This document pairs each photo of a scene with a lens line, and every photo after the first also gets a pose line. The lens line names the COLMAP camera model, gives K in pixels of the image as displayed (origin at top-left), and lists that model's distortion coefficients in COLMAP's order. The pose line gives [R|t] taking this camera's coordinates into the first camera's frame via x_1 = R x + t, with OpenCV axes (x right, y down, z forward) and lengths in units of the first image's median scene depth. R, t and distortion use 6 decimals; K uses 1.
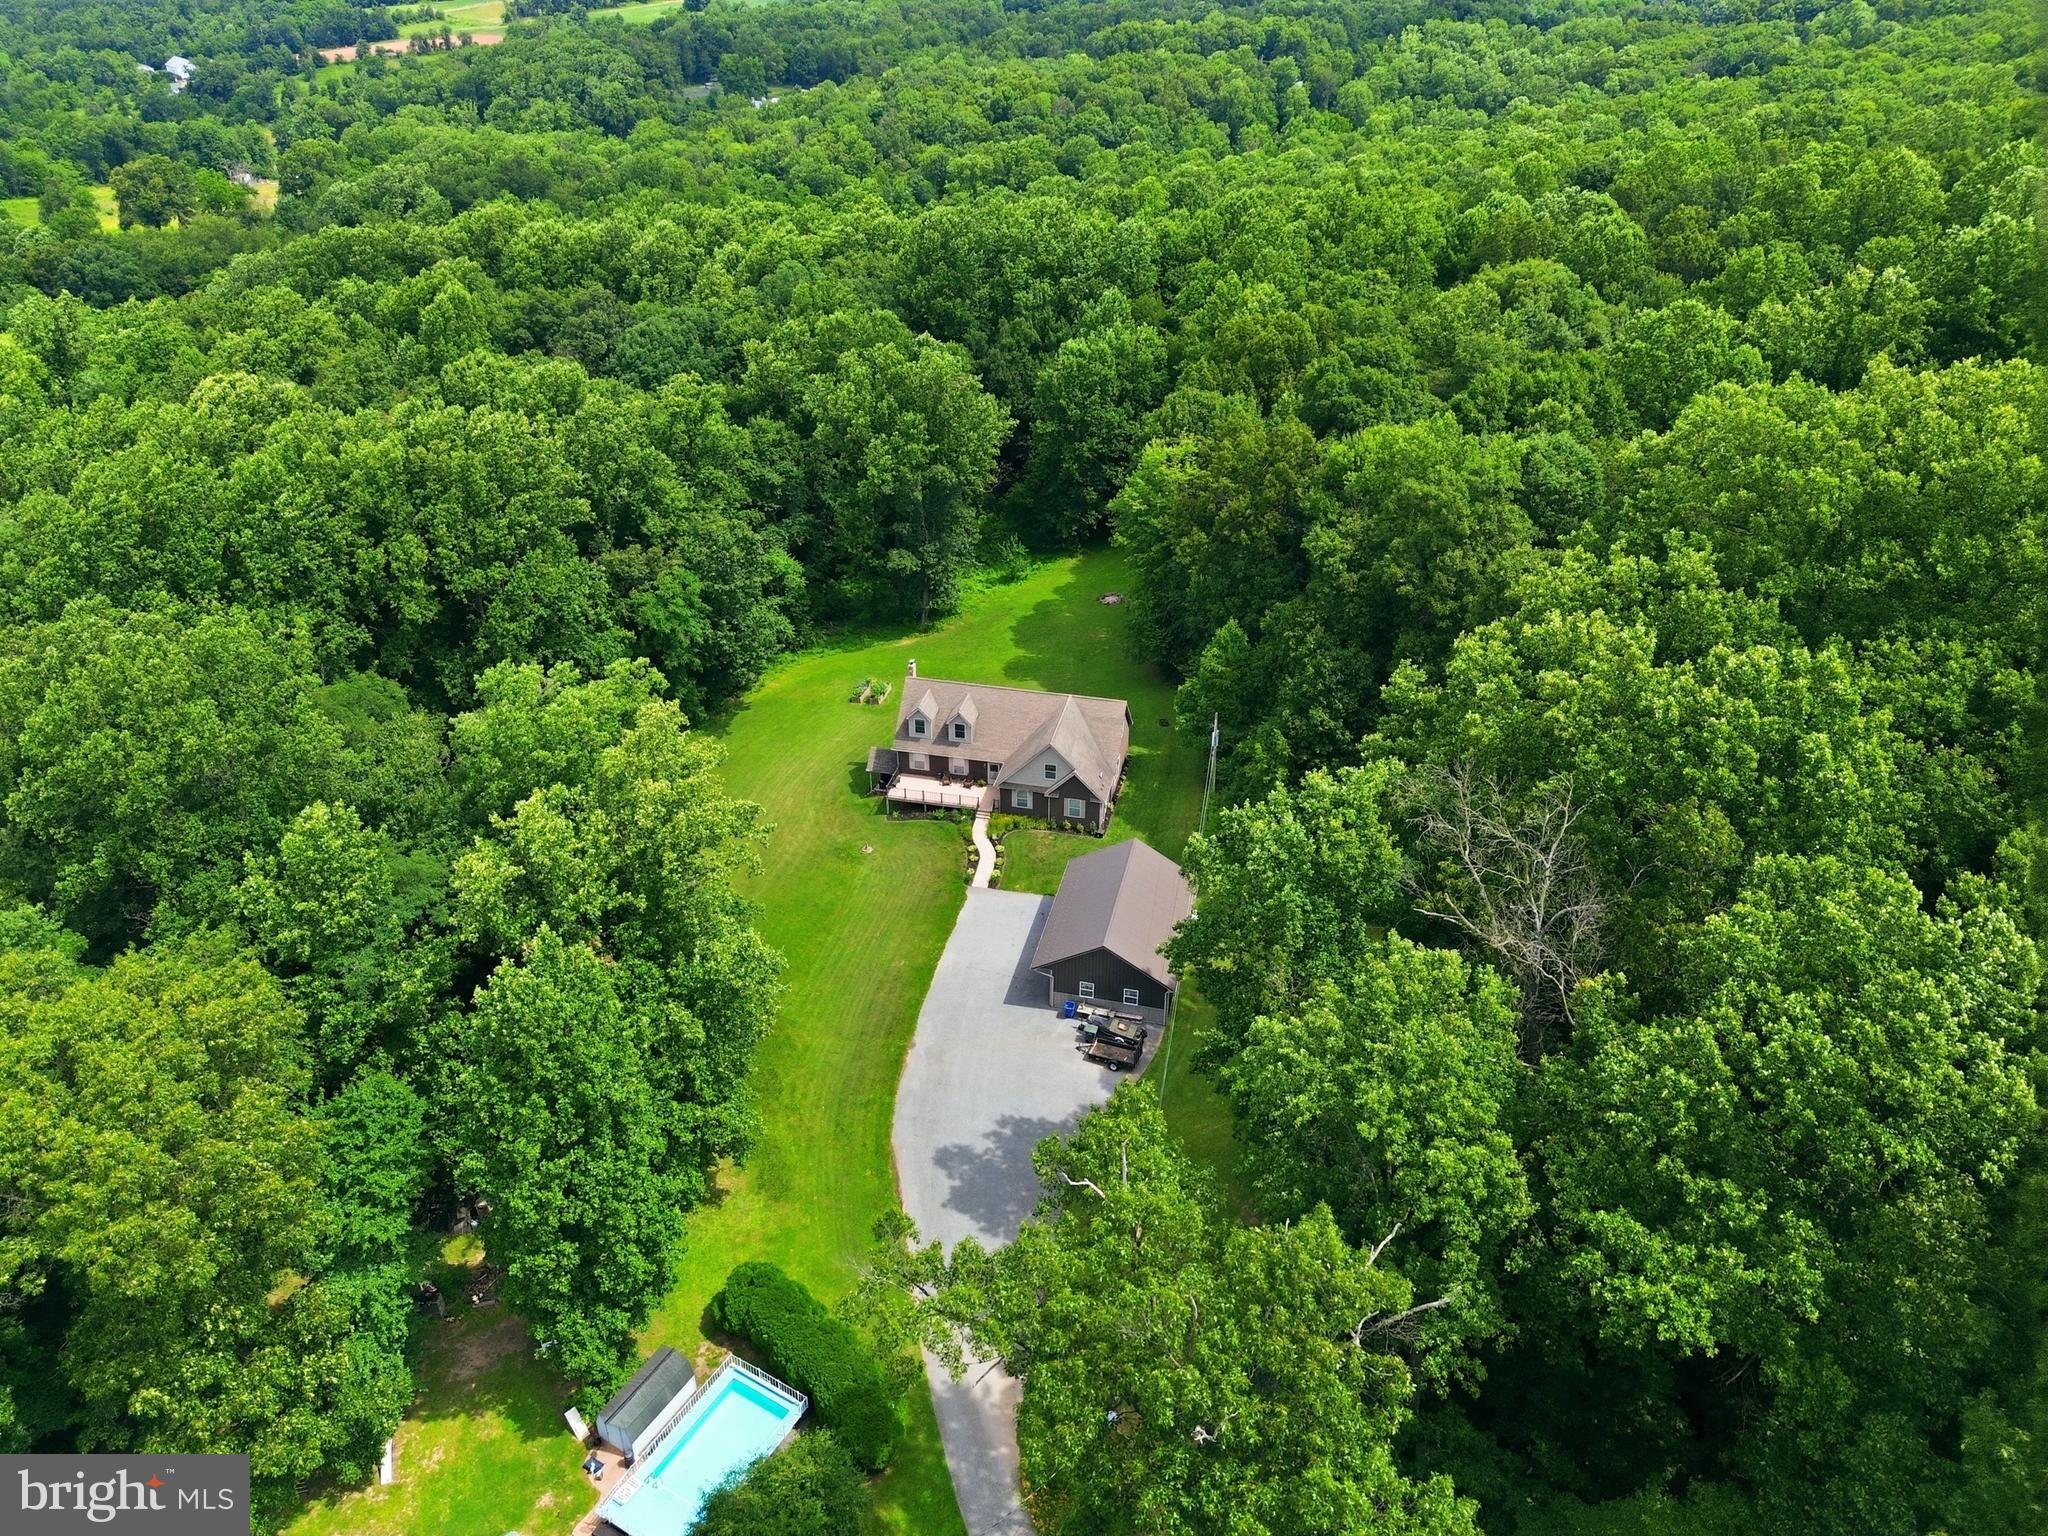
lens RADIAL K [[1459.7, 0, 1020.0], [0, 1459.7, 777.9], [0, 0, 1]] dist [0.022395, -0.006864]
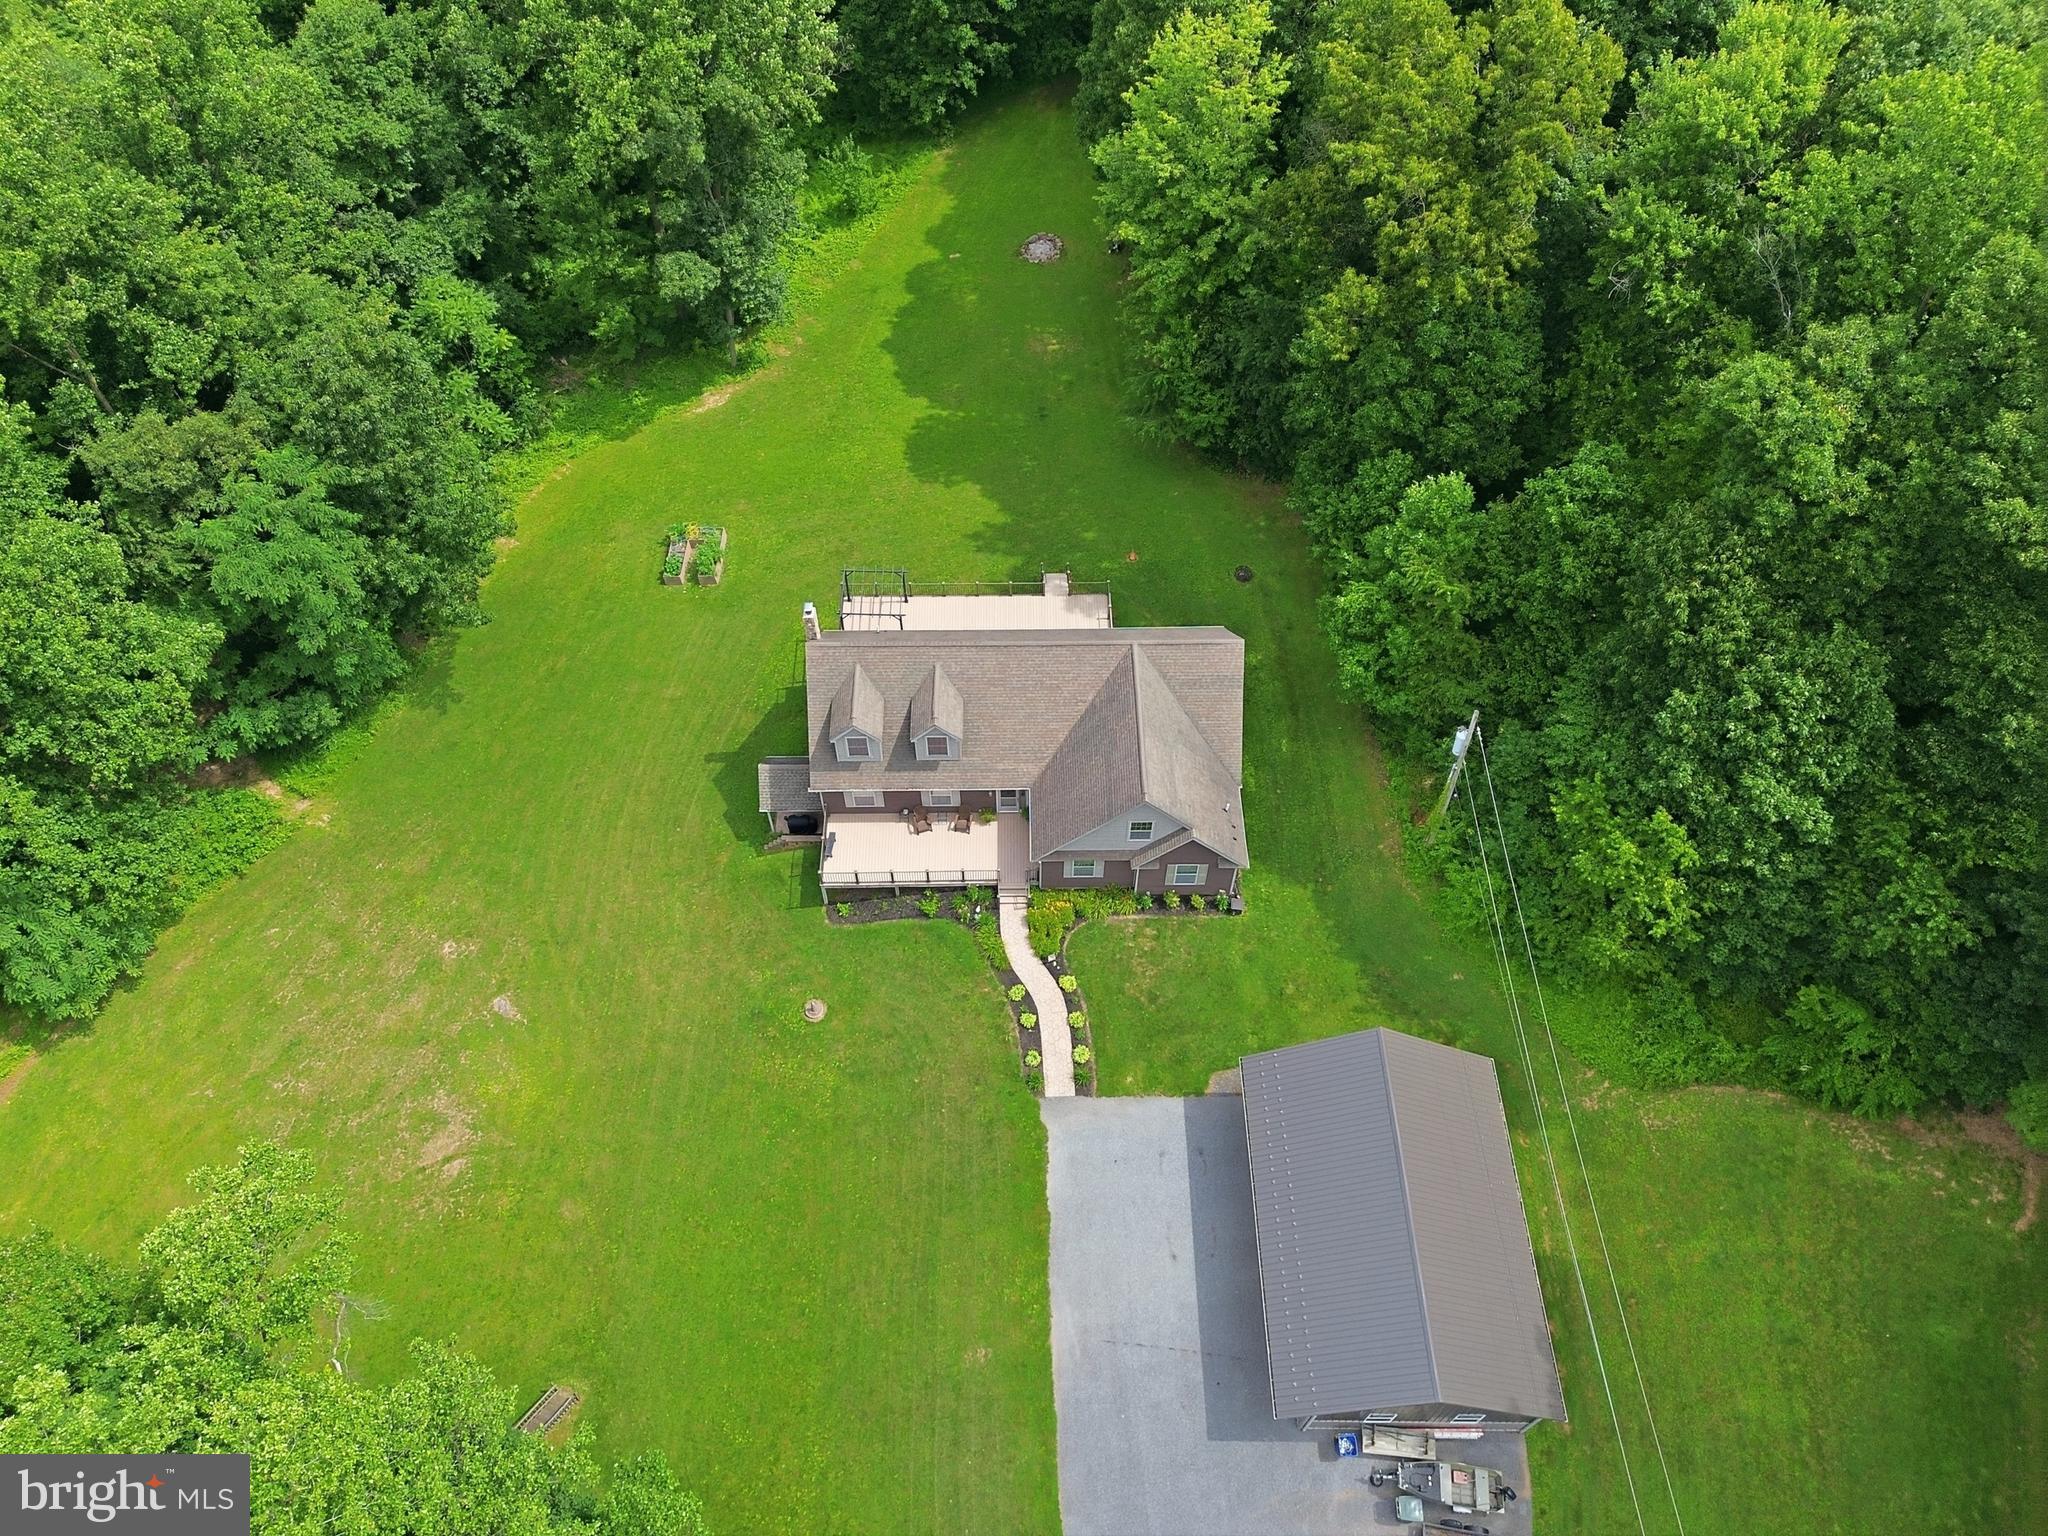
lens RADIAL K [[1459.7, 0, 1020.0], [0, 1459.7, 777.9], [0, 0, 1]] dist [0.022395, -0.006864]
pose [[0.972728, -0.194924, 0.125714, -0.080010], [0.126533, 0.900190, 0.416711, -0.234814], [-0.194394, -0.389439, 0.900304, 0.518564]]
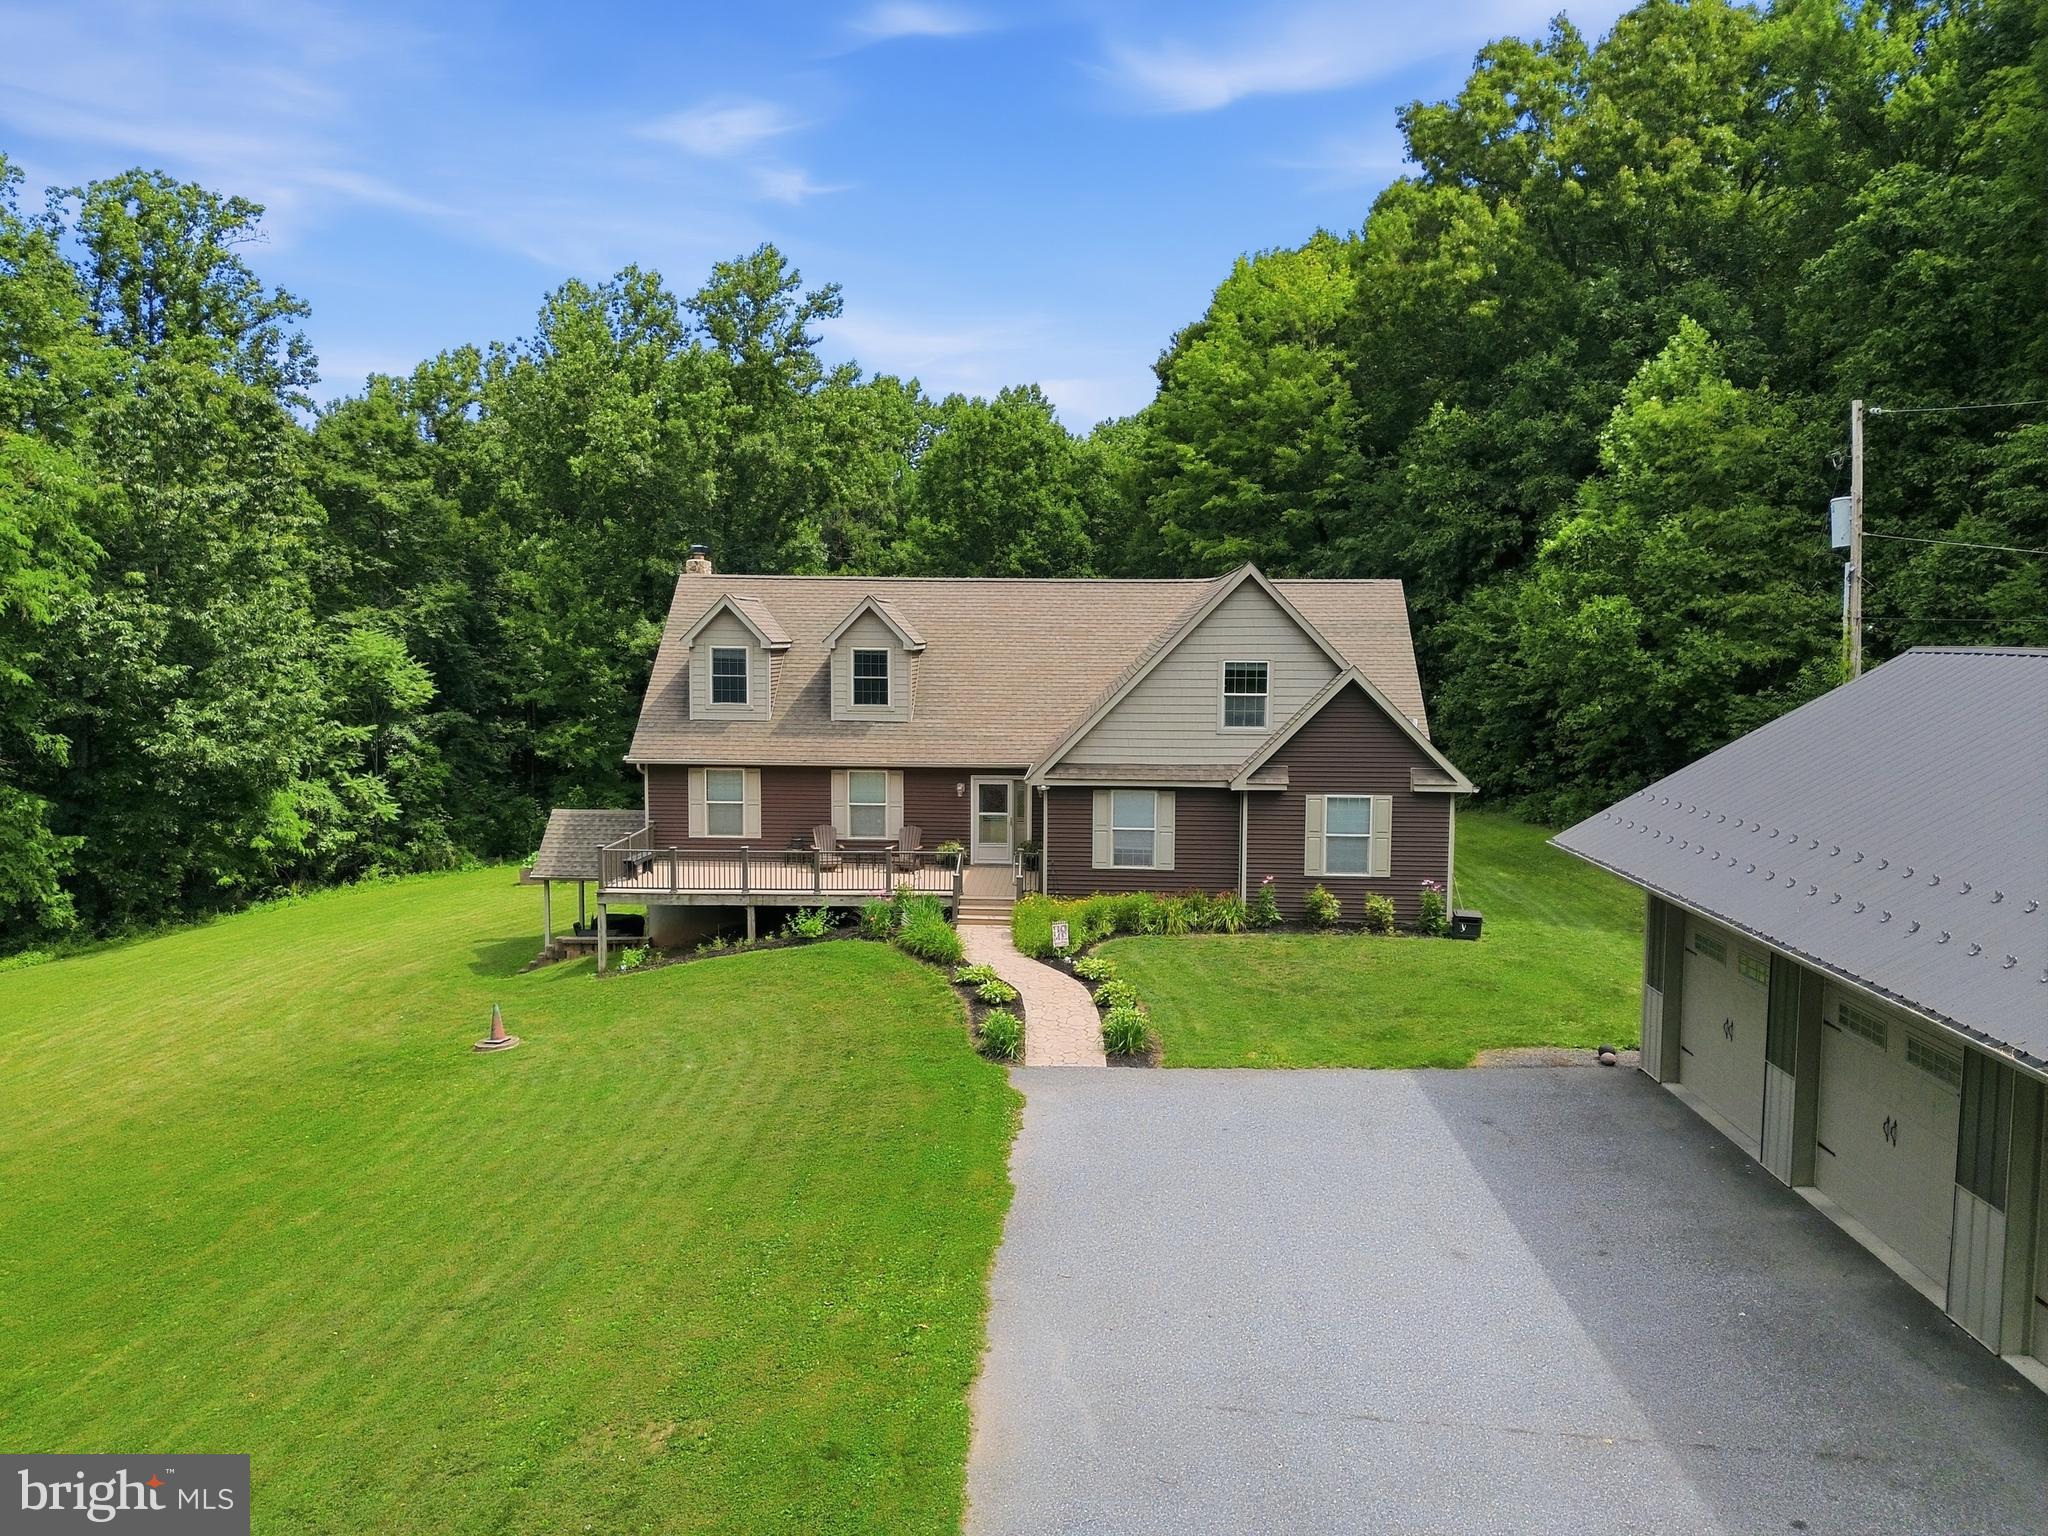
lens RADIAL K [[1459.7, 0, 1020.0], [0, 1459.7, 777.9], [0, 0, 1]] dist [0.022395, -0.006864]
pose [[0.985621, -0.014607, 0.168339, -0.061269], [0.086455, 0.899570, -0.428134, 0.113547], [-0.145178, 0.436532, 0.887898, 0.743010]]
